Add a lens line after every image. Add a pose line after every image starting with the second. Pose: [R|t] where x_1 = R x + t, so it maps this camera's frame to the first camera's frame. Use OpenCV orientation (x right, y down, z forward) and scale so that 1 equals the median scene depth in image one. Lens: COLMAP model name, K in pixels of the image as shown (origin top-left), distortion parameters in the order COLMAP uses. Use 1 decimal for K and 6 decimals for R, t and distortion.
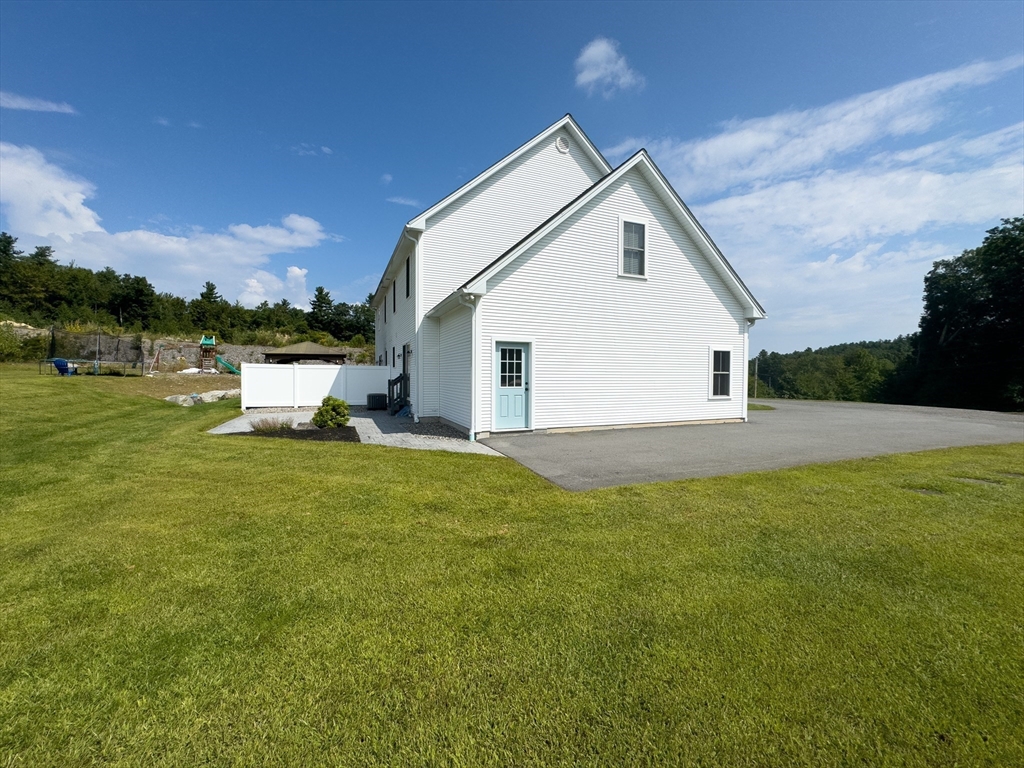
lens RADIAL K [[371.4, 0, 461.3], [0, 371.4, 382.3], [0, 0, 1]] dist [-0.002013, -0.000060]
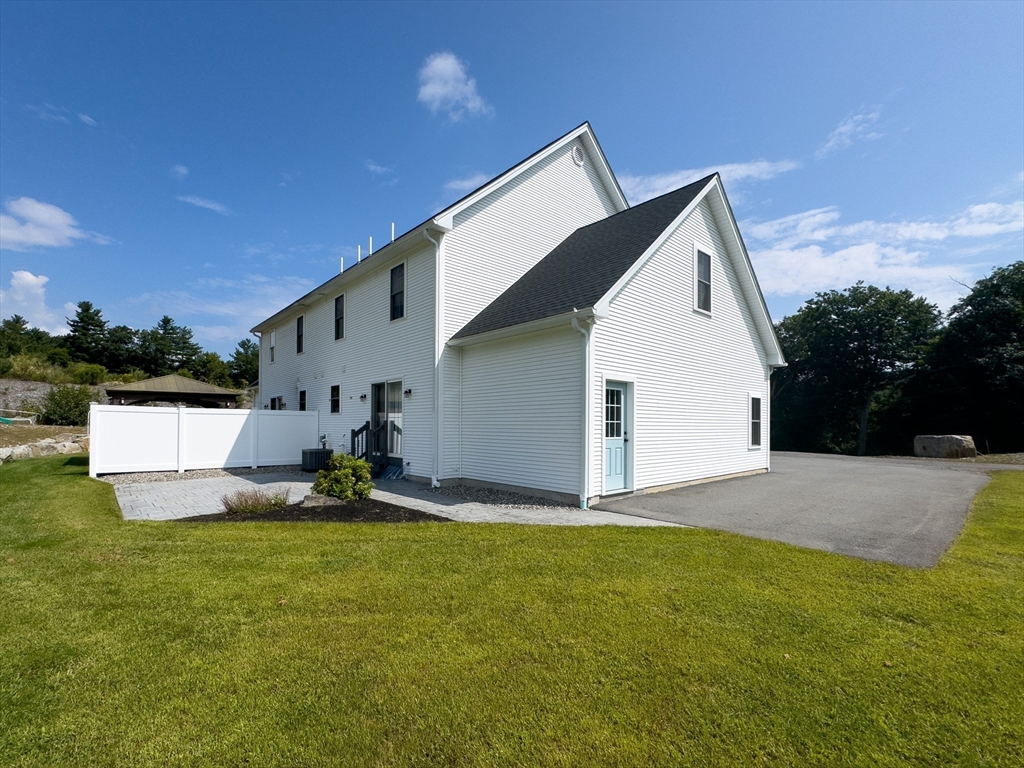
lens RADIAL K [[437.1, 0, 431.4], [0, 437.1, 419.3], [0, 0, 1]] dist [-0.004837, -0.000400]
pose [[0.953546, 0.004427, 0.301215, -0.404268], [0.004954, 0.999526, -0.030373, -0.000148], [-0.301207, 0.030454, 0.953072, 0.178211]]
